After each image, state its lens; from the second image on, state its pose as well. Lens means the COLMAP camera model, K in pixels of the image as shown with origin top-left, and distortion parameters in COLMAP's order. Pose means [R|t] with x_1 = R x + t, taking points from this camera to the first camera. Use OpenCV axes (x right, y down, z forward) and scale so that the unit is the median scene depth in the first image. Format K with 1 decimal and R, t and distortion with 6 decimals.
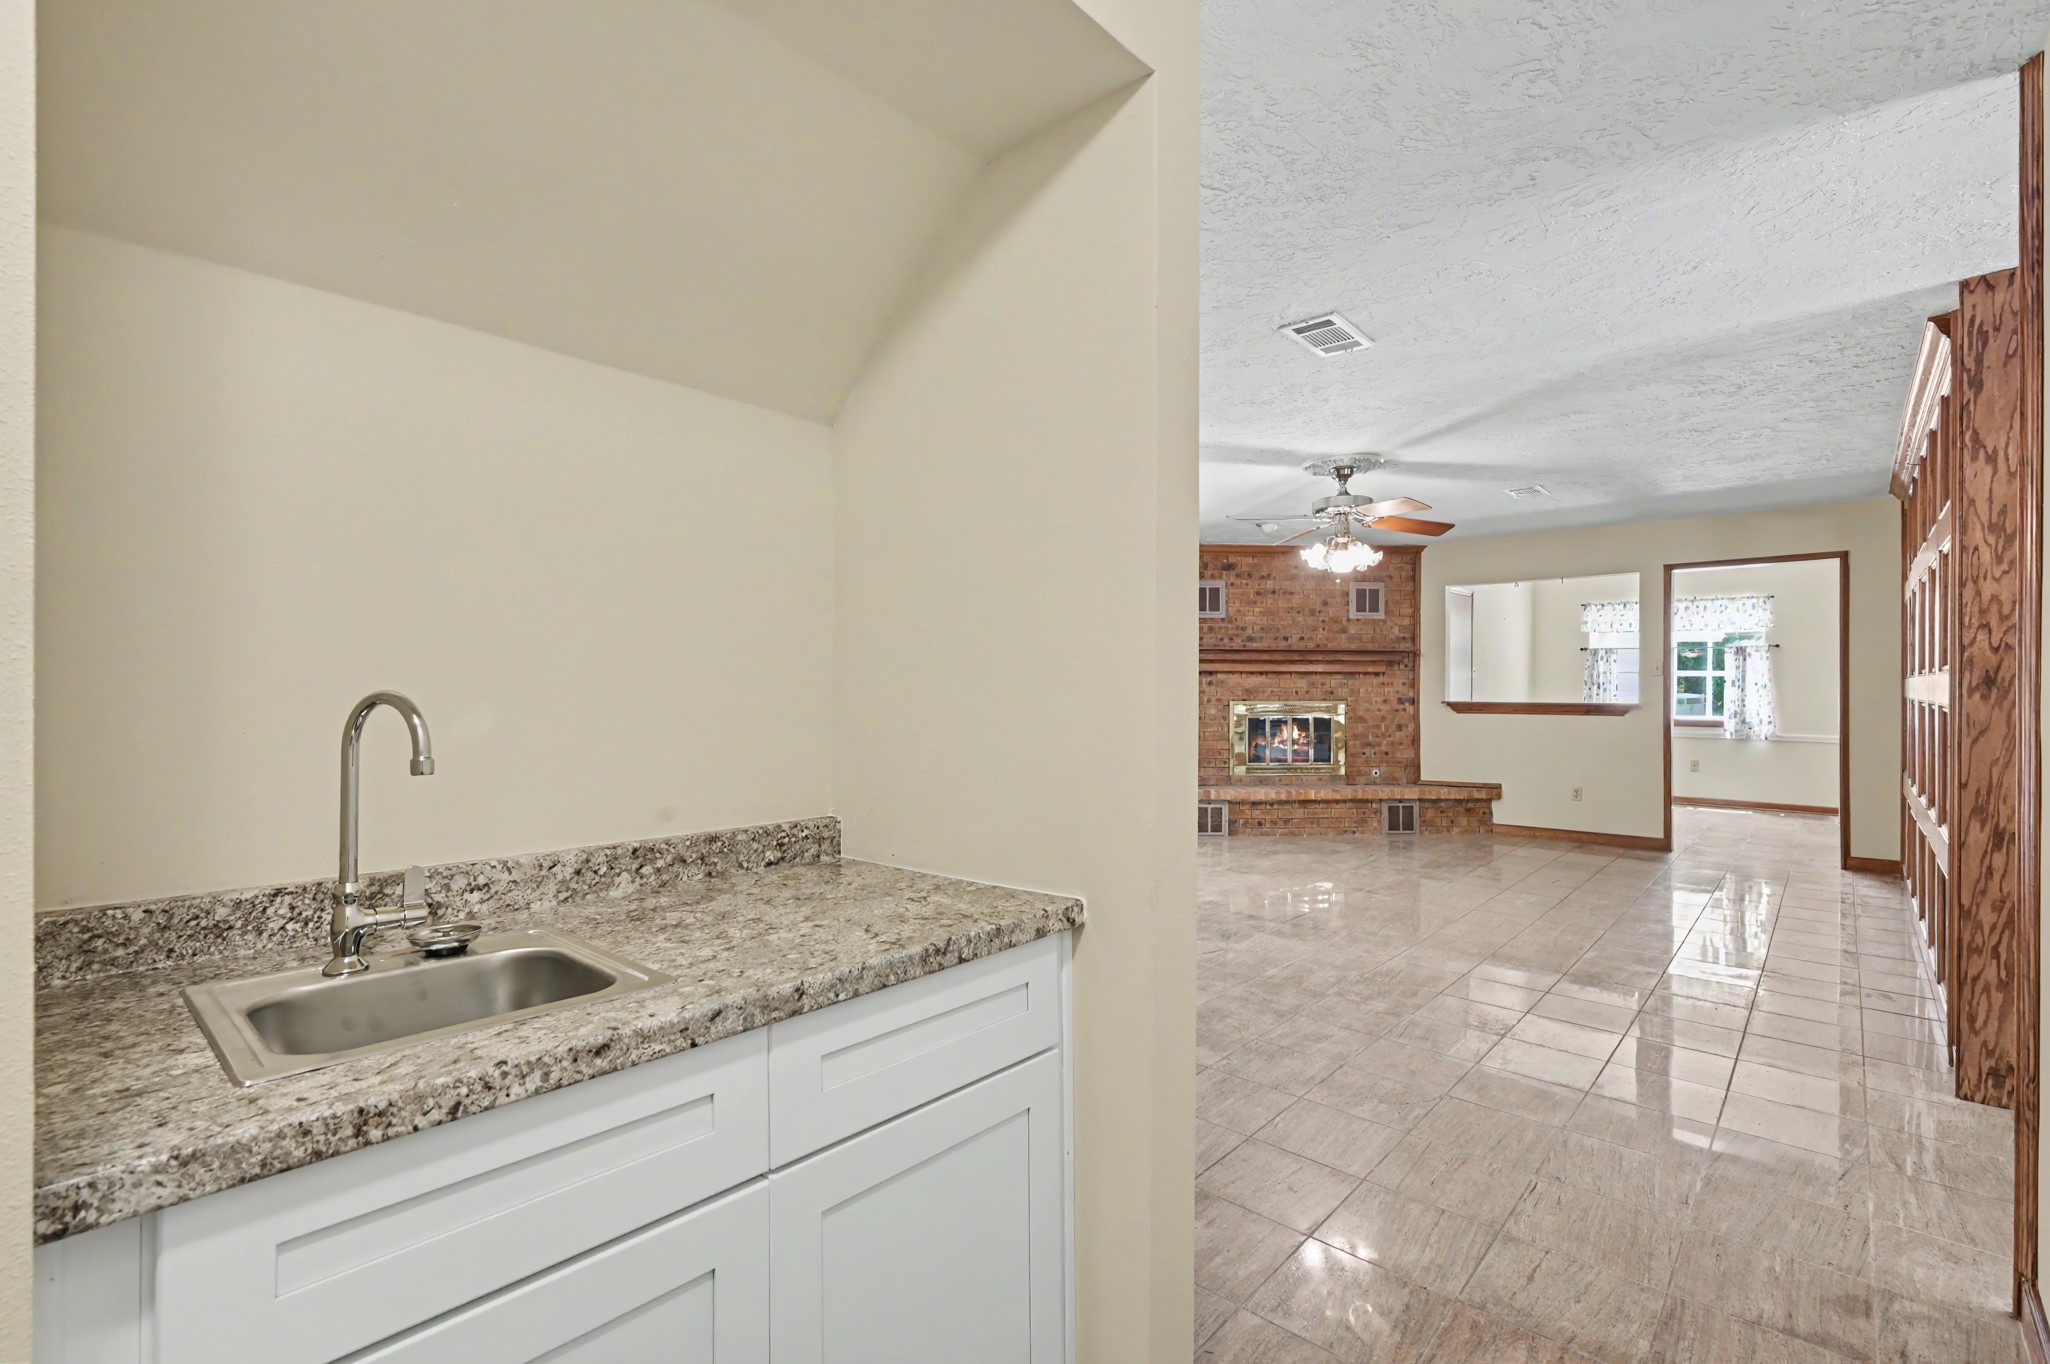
lens RADIAL K [[913.0, 0, 1026.4], [0, 913.0, 684.5], [0, 0, 1]] dist [-0.001481, 0.000617]
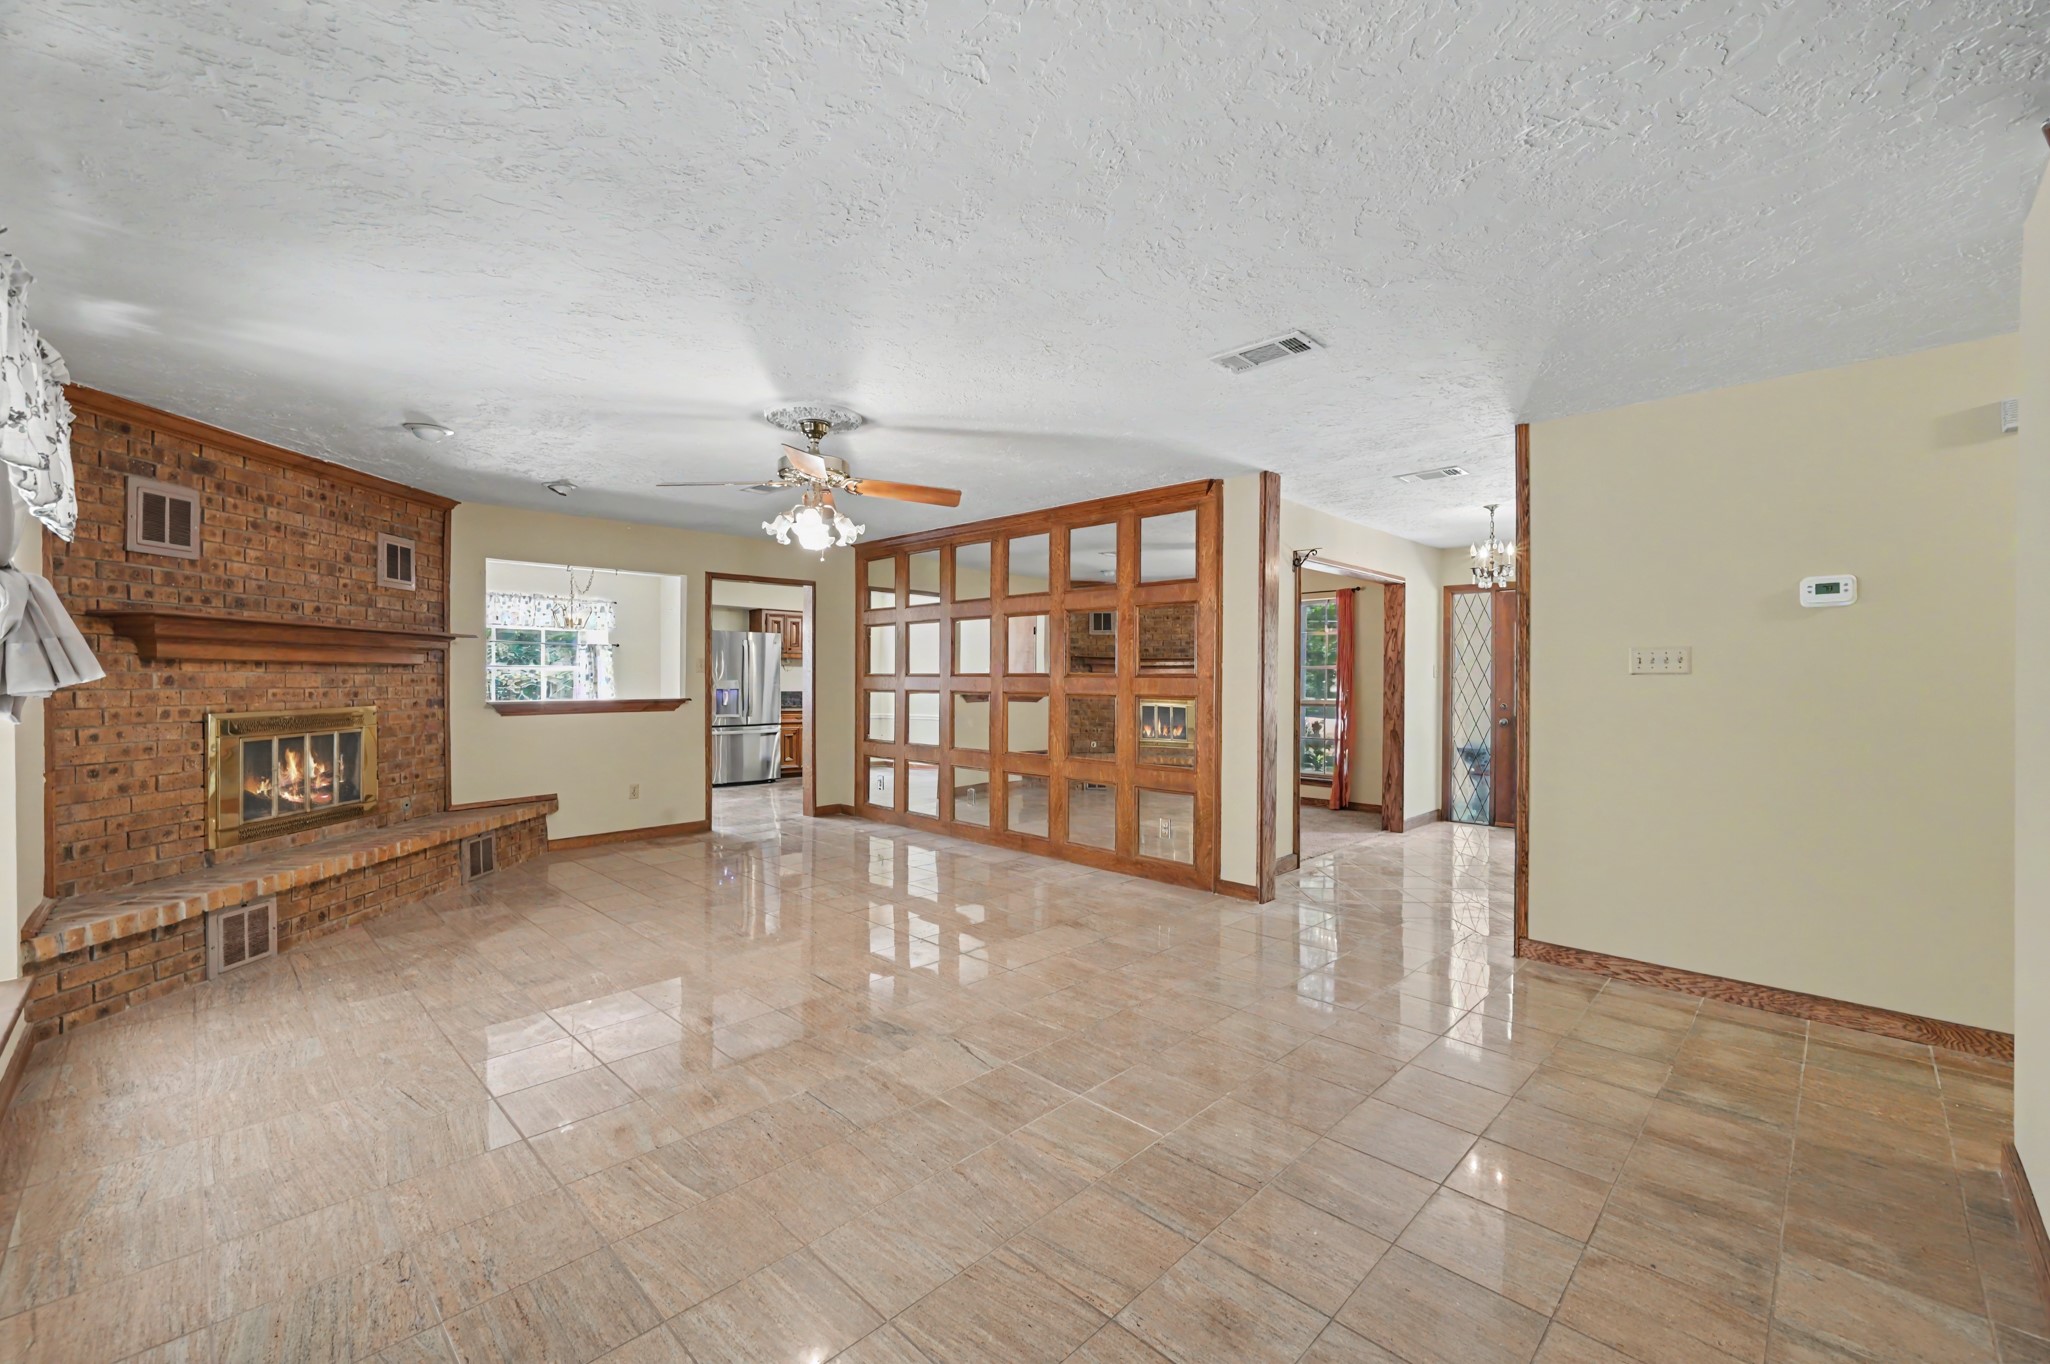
lens RADIAL K [[839.3, 0, 1024.9], [0, 839.3, 683.9], [0, 0, 1]] dist [-0.003006, -0.000437]
pose [[0.047851, -0.009797, 0.998806, -0.268479], [-0.002852, 0.999946, 0.009945, -0.006415], [-0.998850, -0.003325, 0.047821, 0.517421]]
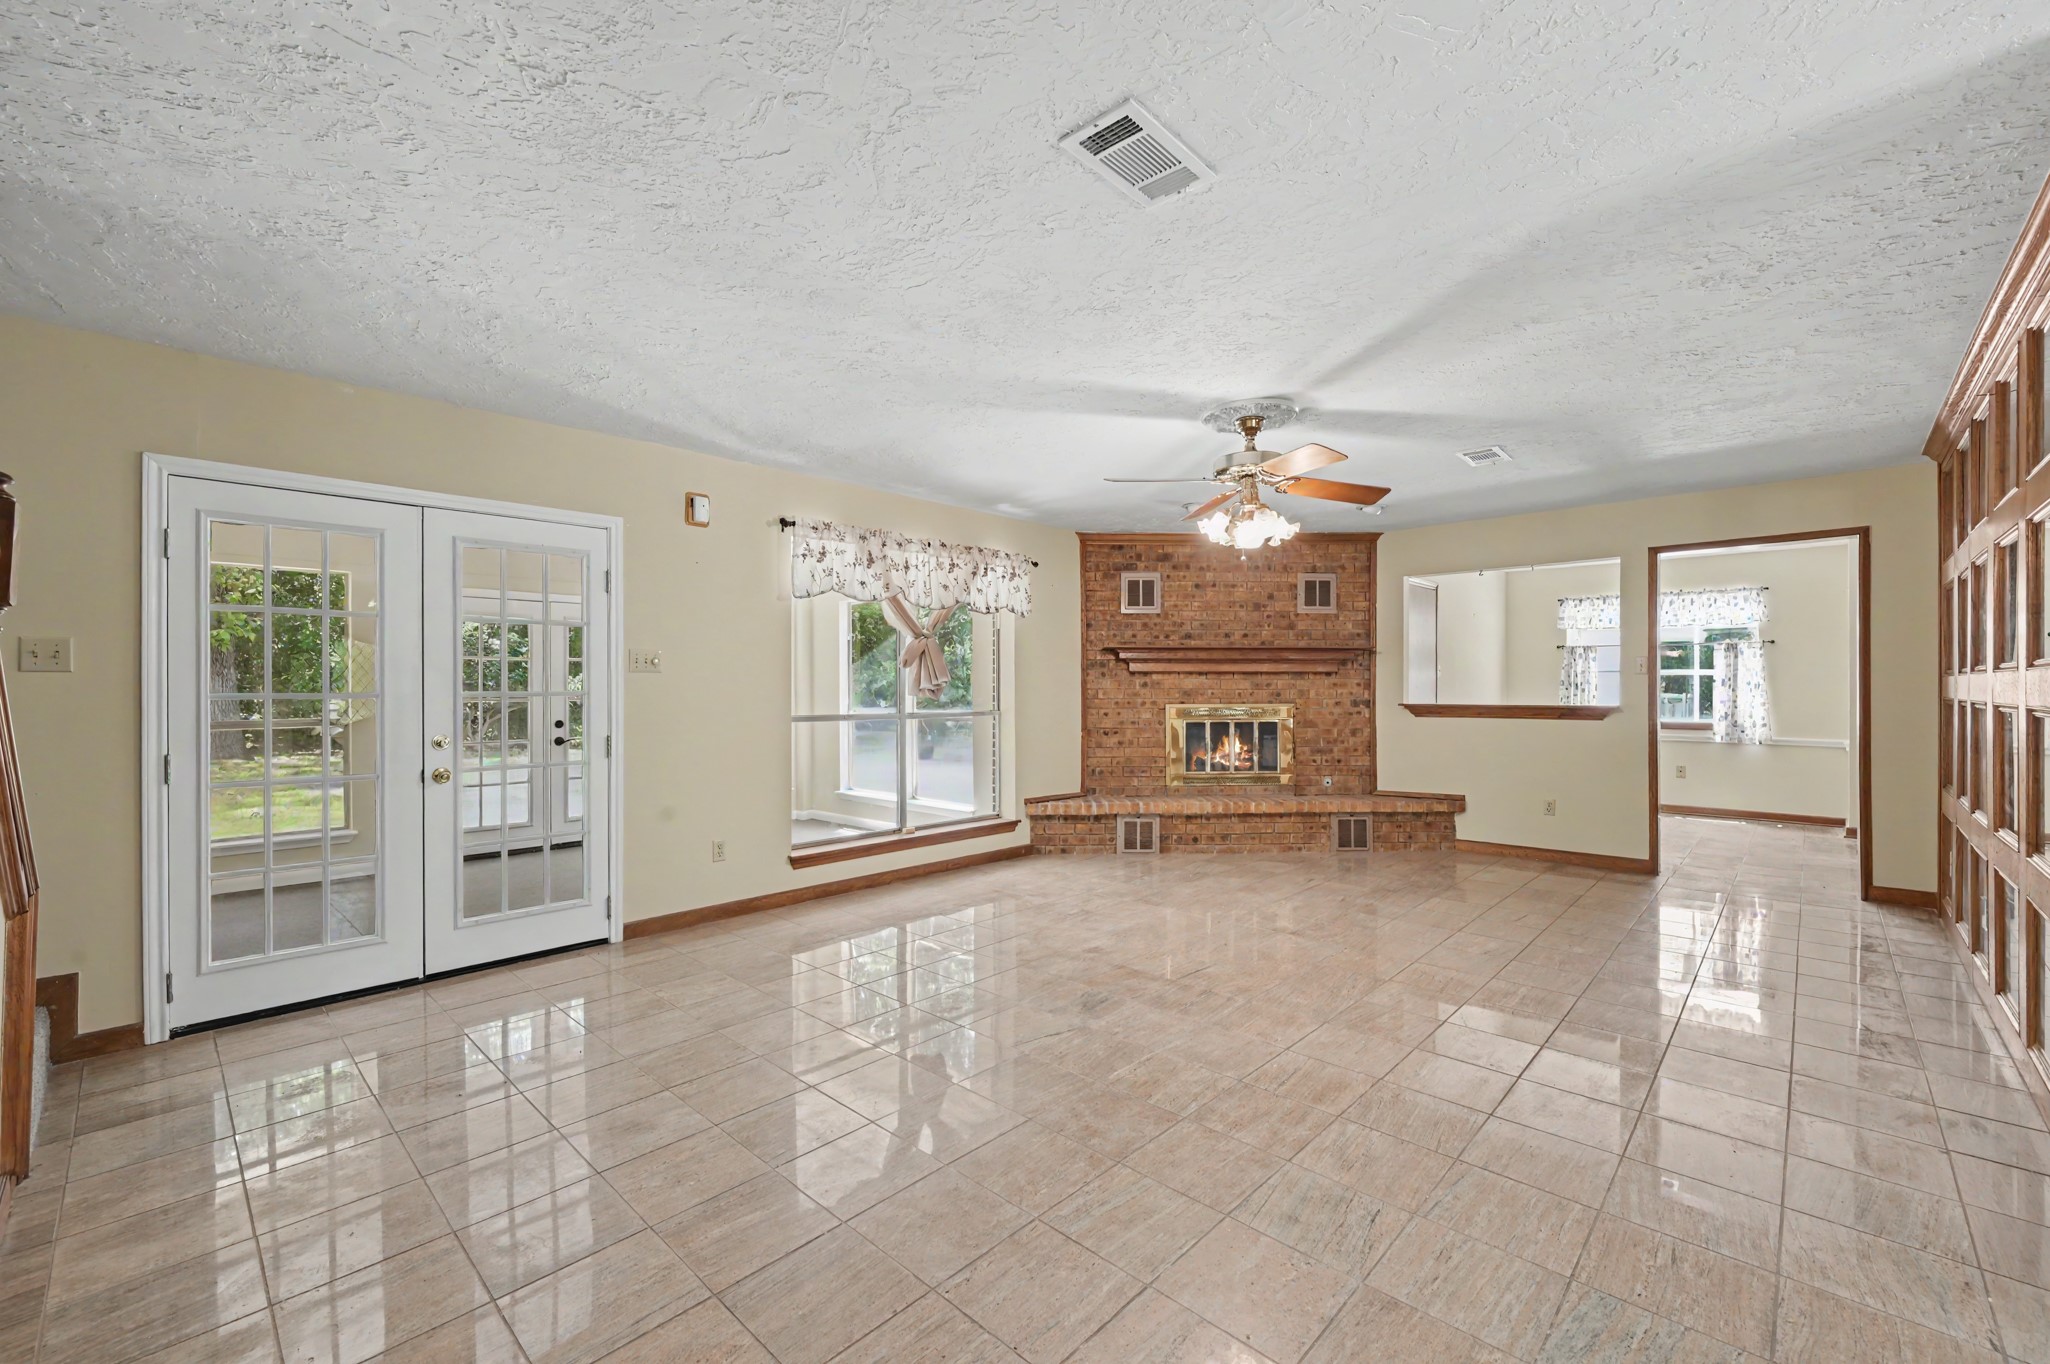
lens RADIAL K [[839.3, 0, 1025.5], [0, 839.3, 687.1], [0, 0, 1]] dist [-0.003006, -0.000437]
pose [[0.999663, -0.003522, -0.025704, 0.110080], [0.003538, 0.999994, 0.000586, 0.000180], [0.025701, -0.000676, 0.999669, 0.164621]]
